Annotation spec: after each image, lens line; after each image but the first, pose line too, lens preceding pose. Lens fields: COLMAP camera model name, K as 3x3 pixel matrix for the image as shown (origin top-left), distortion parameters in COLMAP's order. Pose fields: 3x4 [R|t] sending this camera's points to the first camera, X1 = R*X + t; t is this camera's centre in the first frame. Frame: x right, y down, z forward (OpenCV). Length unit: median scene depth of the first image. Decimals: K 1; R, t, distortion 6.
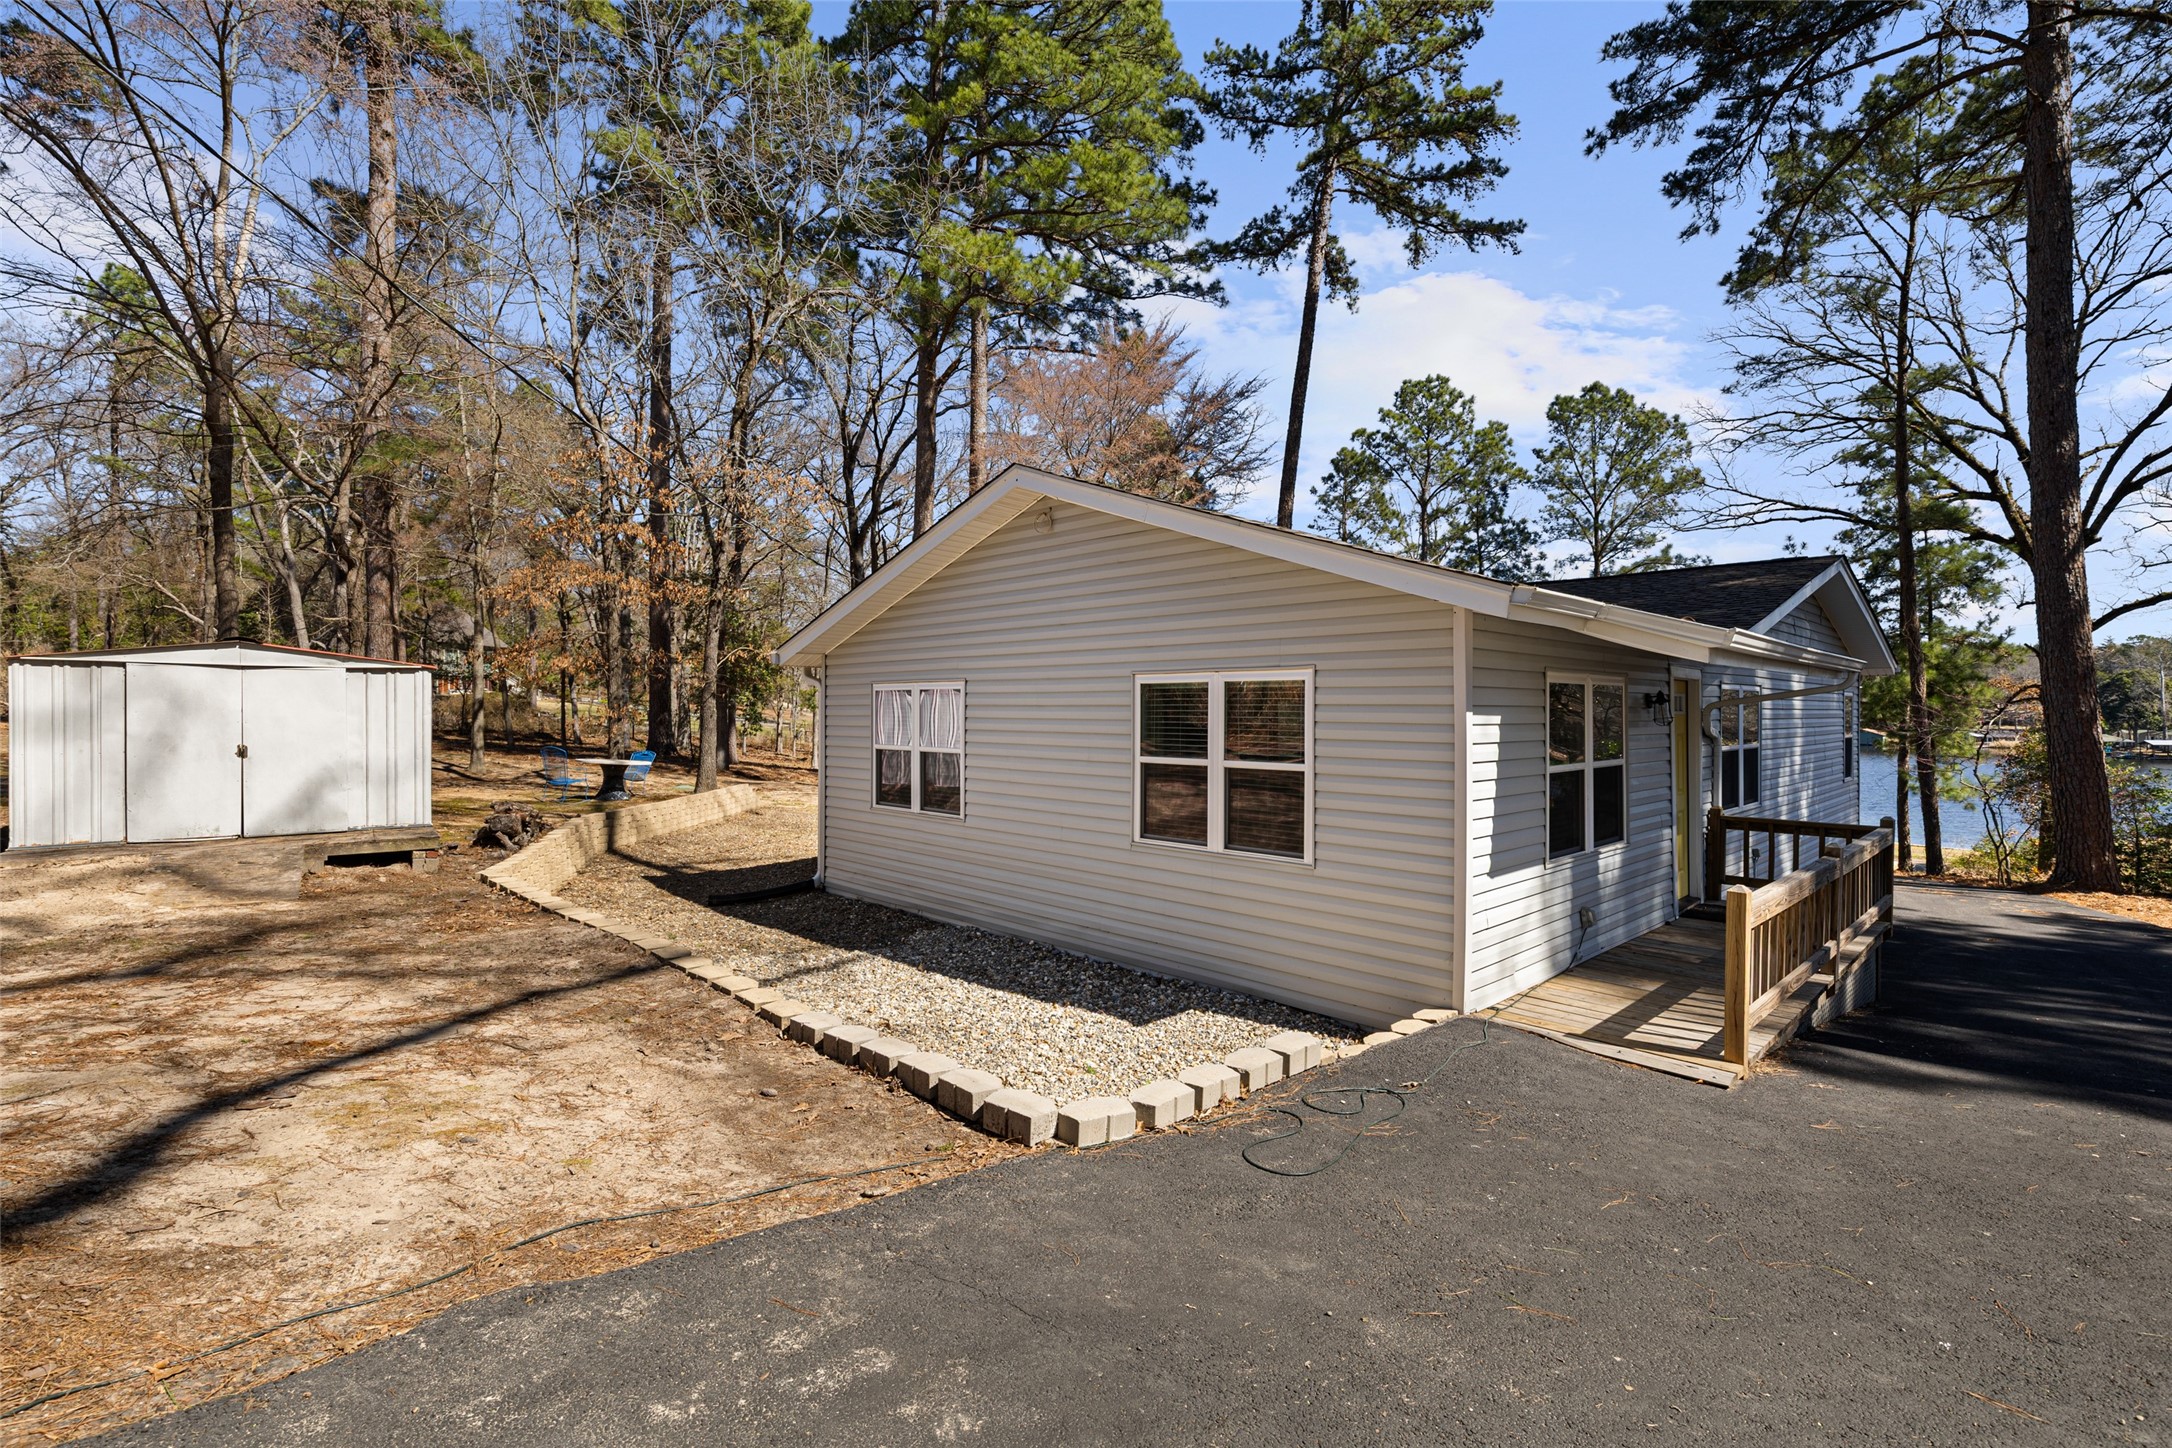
lens RADIAL K [[979.8, 0, 1075.3], [0, 979.8, 718.9], [0, 0, 1]] dist [0.002533, -0.000177]
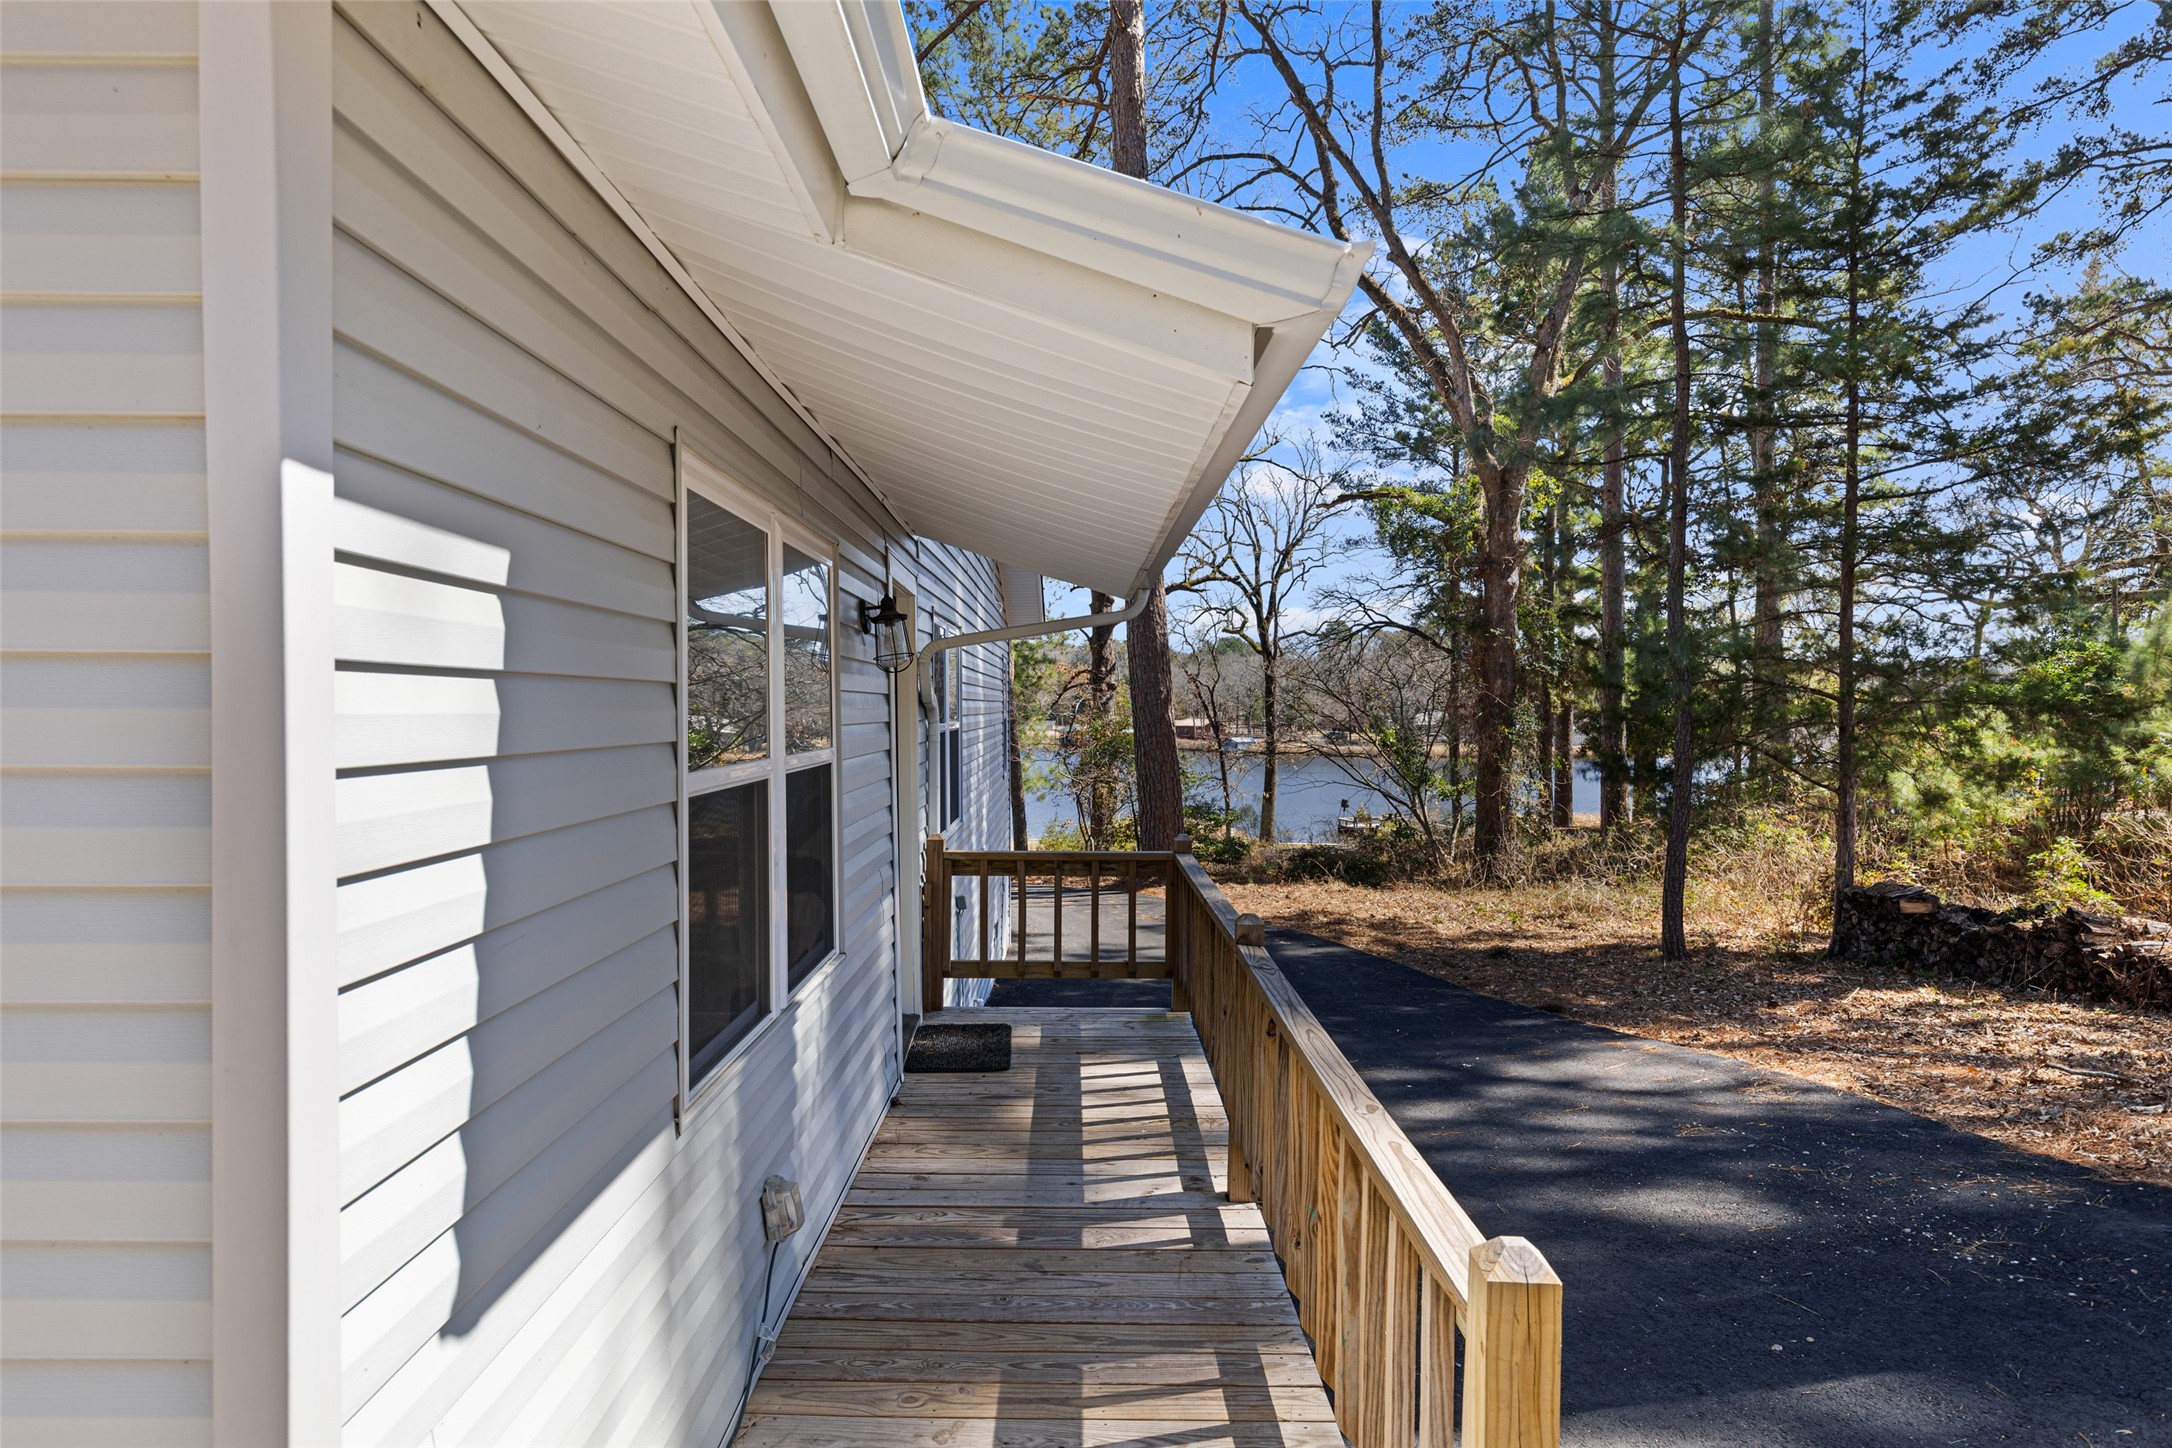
lens RADIAL K [[1286.2, 0, 1083.0], [0, 1286.2, 724.3], [0, 0, 1]] dist [0.000145, -0.000238]
pose [[0.692828, -0.008591, 0.721051, 0.269714], [0.000999, 0.999940, 0.010954, 0.027687], [-0.721102, -0.006869, 0.692795, 0.604249]]
